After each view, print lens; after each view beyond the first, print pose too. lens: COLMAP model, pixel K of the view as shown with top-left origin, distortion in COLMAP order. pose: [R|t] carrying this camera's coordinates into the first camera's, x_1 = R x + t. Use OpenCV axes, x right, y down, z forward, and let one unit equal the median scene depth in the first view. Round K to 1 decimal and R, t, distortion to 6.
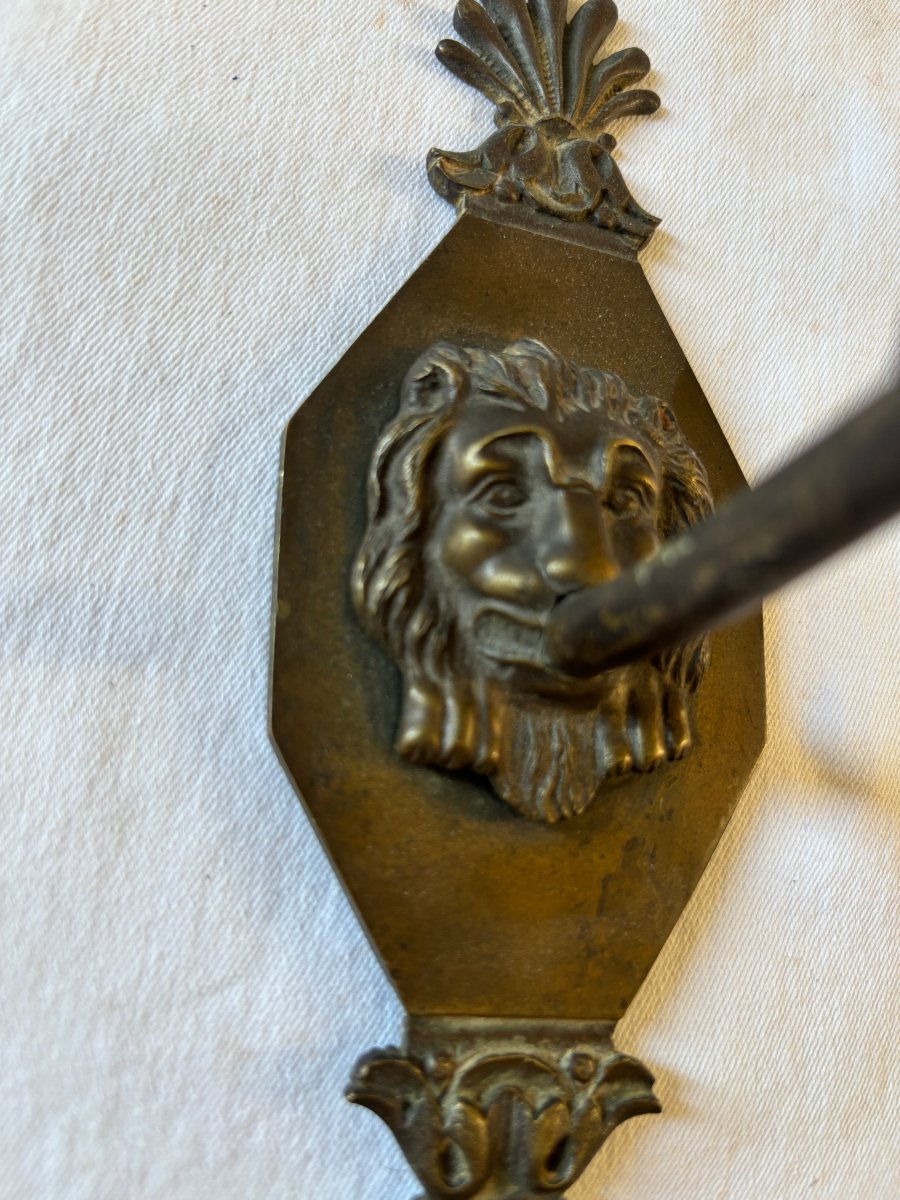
lens RADIAL K [[909.7, 0, 450.0], [0, 909.7, 600.0], [0, 0, 1]] dist [-0.014216, -0.019301]
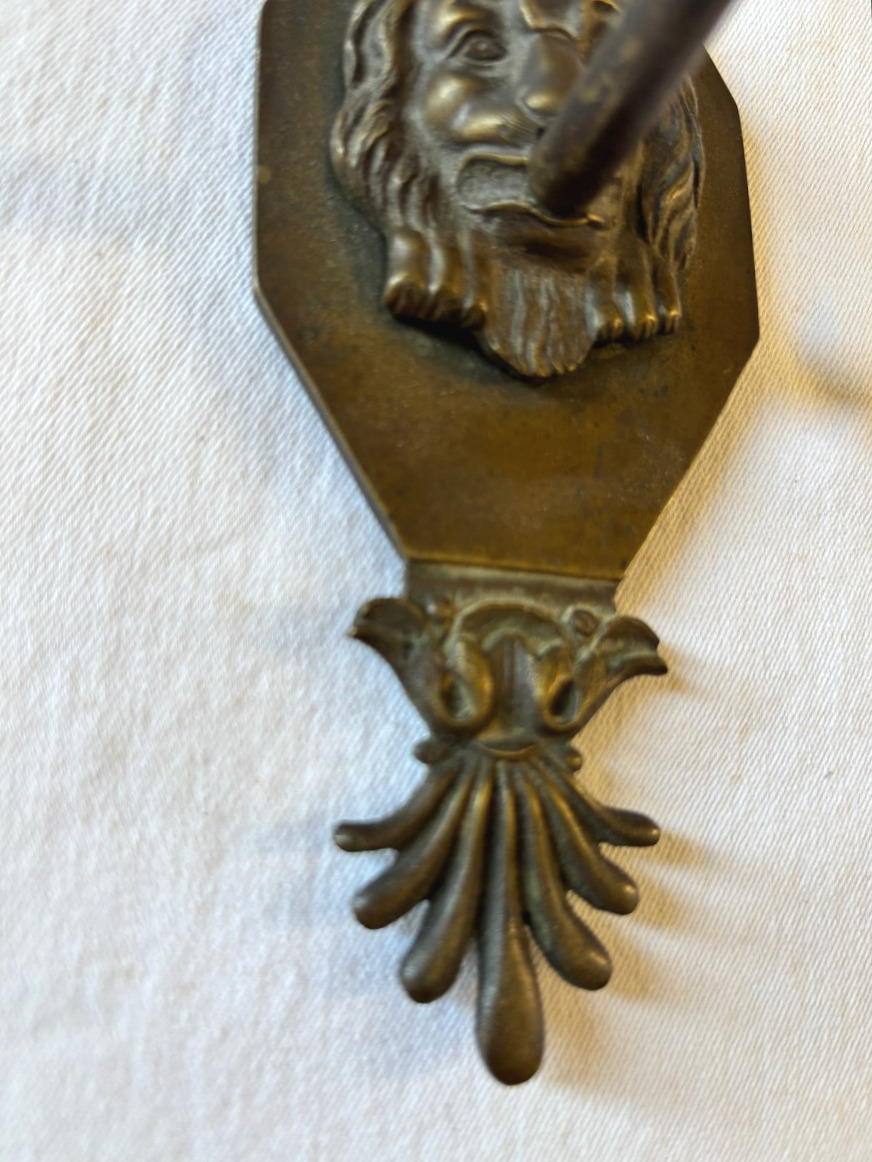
lens RADIAL K [[880.9, 0, 436.0], [0, 880.9, 581.0], [0, 0, 1]] dist [-0.014216, -0.019301]
pose [[0.998487, -0.044357, -0.032490, 0.016117], [0.045248, 0.998605, 0.027227, 0.435236], [0.031237, -0.028655, 0.999101, 0.028431]]
